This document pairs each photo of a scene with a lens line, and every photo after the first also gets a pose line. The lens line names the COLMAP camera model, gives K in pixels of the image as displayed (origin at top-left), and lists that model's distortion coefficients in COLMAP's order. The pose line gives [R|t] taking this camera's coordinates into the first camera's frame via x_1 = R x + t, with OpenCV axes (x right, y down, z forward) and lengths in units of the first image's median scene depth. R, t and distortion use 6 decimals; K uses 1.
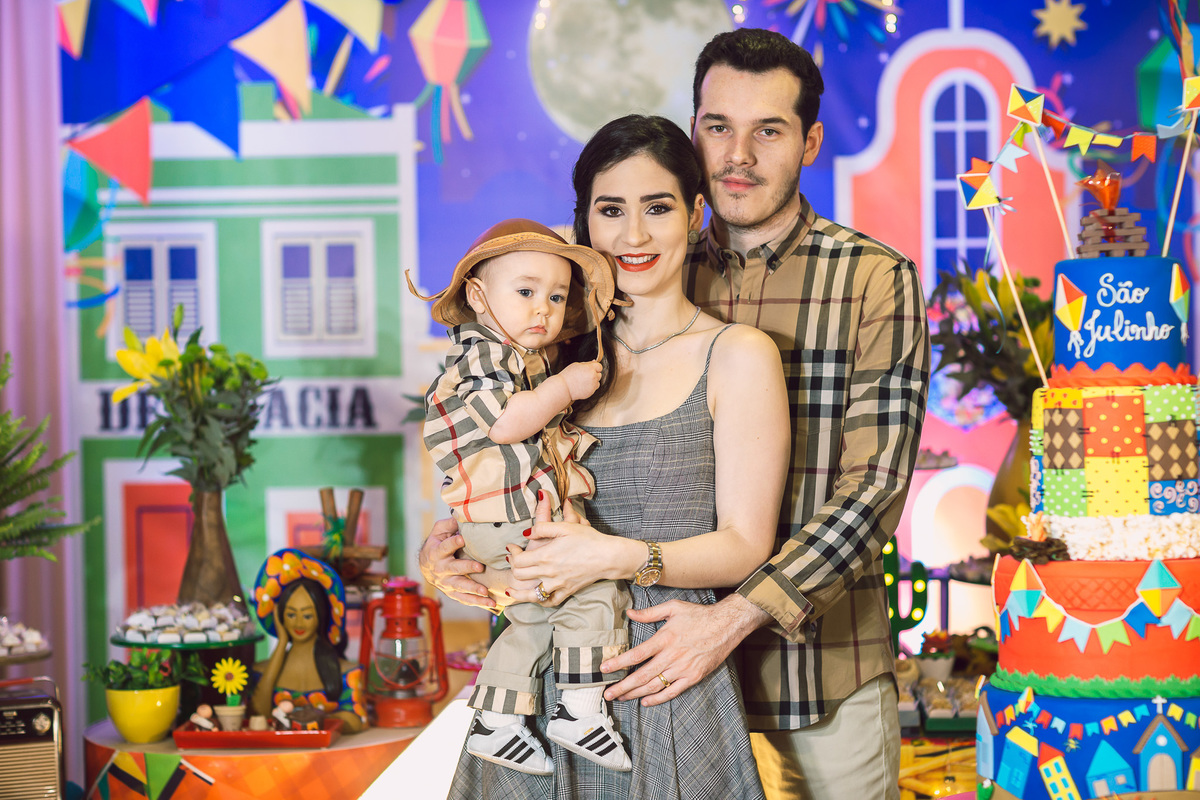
lens RADIAL K [[2934.7, 0, 600.0], [0, 2934.7, 400.0], [0, 0, 1]] dist [0.066846, 0.092391]
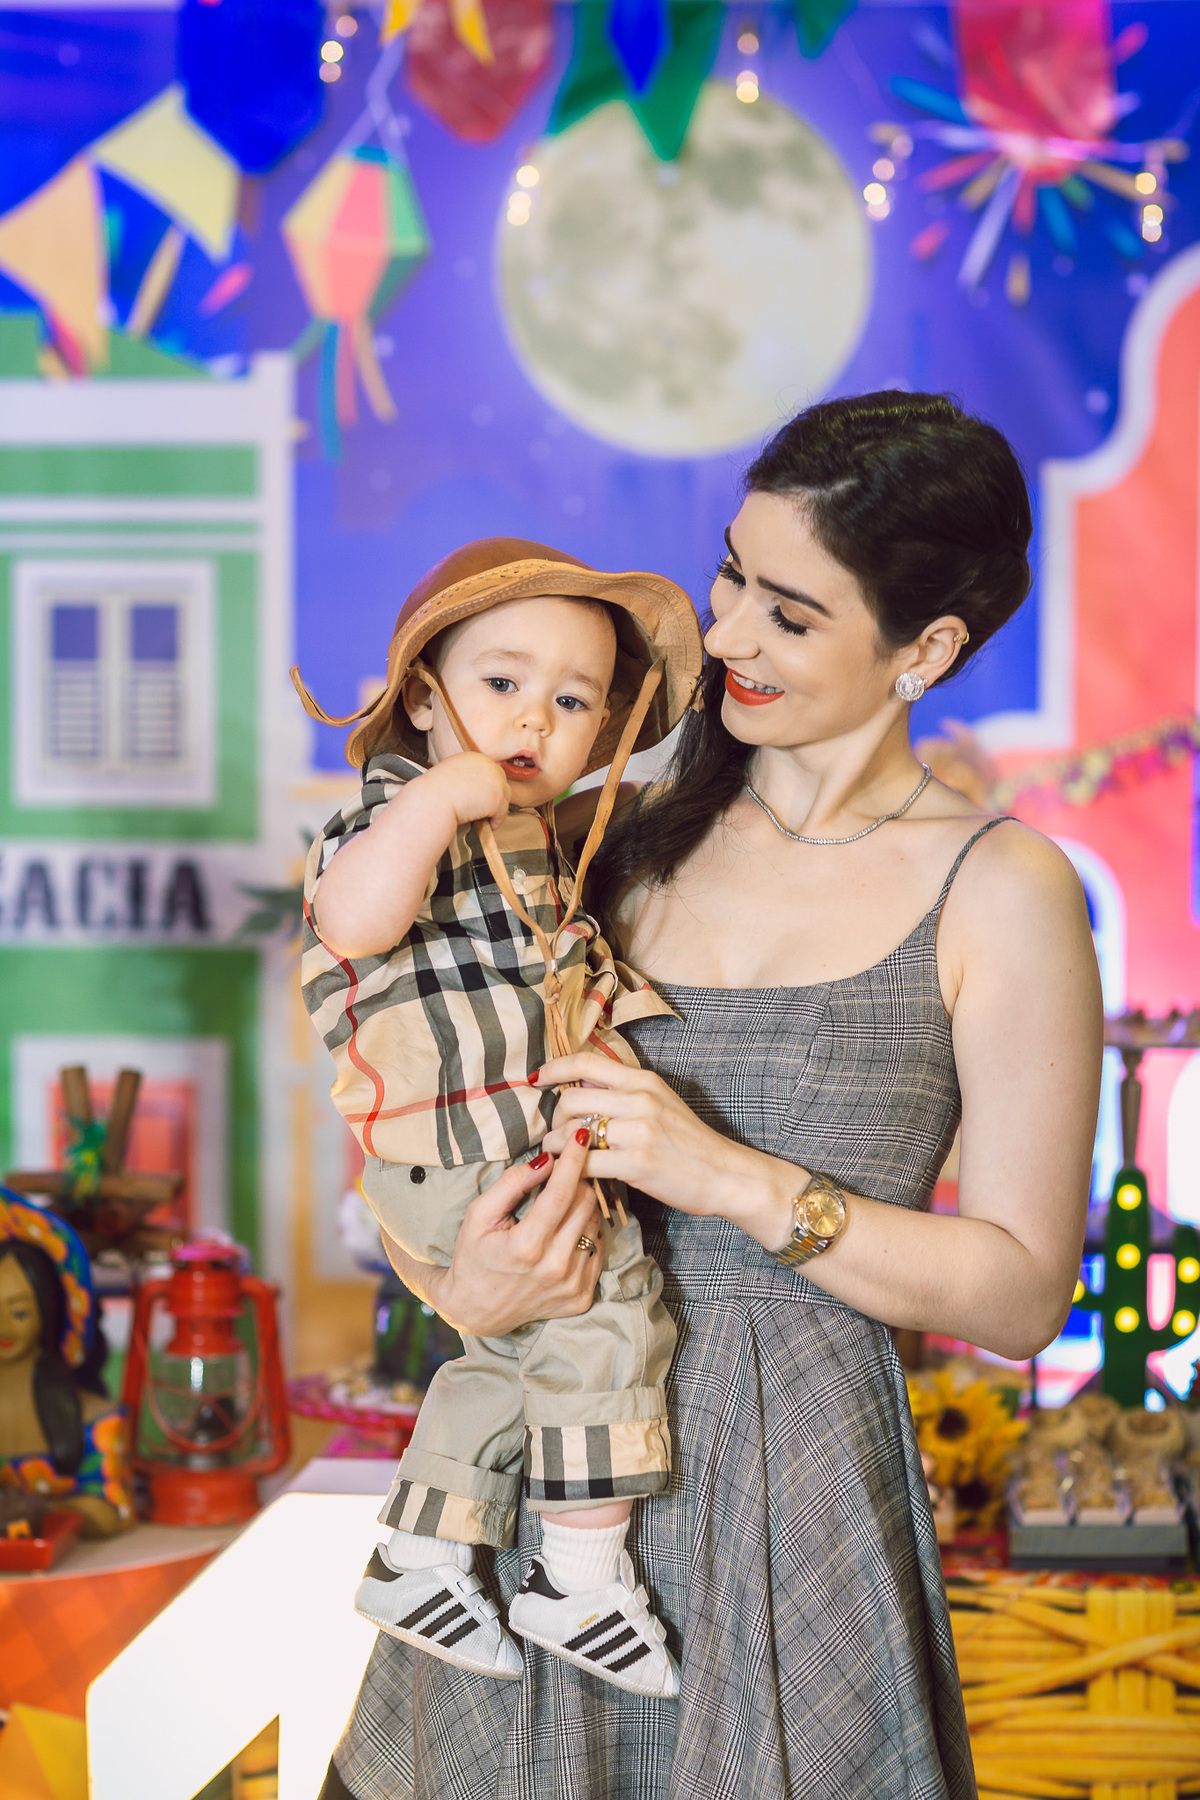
lens RADIAL K [[4396.7, 0, 600.0], [0, 4396.7, 900.0], [0, 0, 1]] dist [-0.015095, 0.506684]
pose [[0.999639, 0.019847, -0.018120, 0.016241], [-0.019602, 0.999715, 0.013602, -0.012573], [0.018385, -0.013242, 0.999743, 0.213952]]
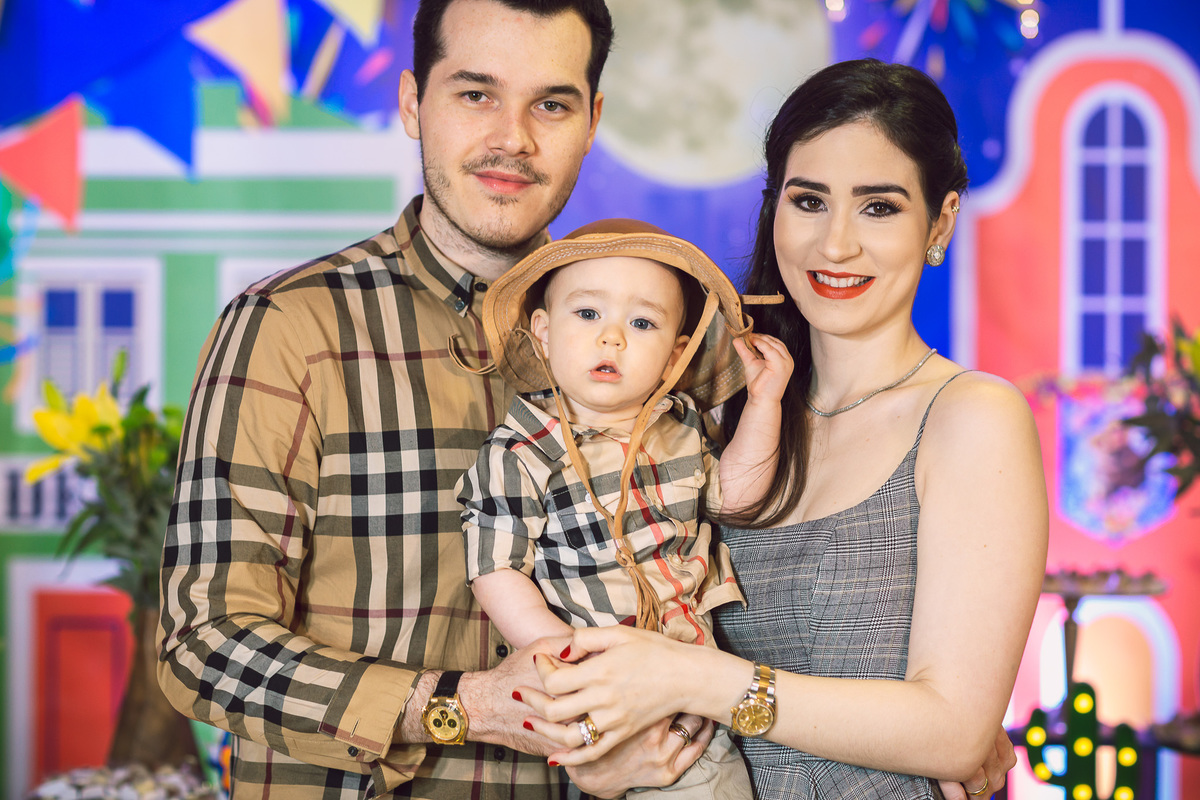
lens RADIAL K [[2931.1, 0, 600.0], [0, 2931.1, 400.0], [0, 0, 1]] dist [-0.015095, 0.506684]
pose [[0.999258, 0.021533, 0.031944, -0.049357], [-0.020425, 0.999192, -0.034617, 0.002636], [-0.032664, 0.033939, 0.998890, 0.282275]]
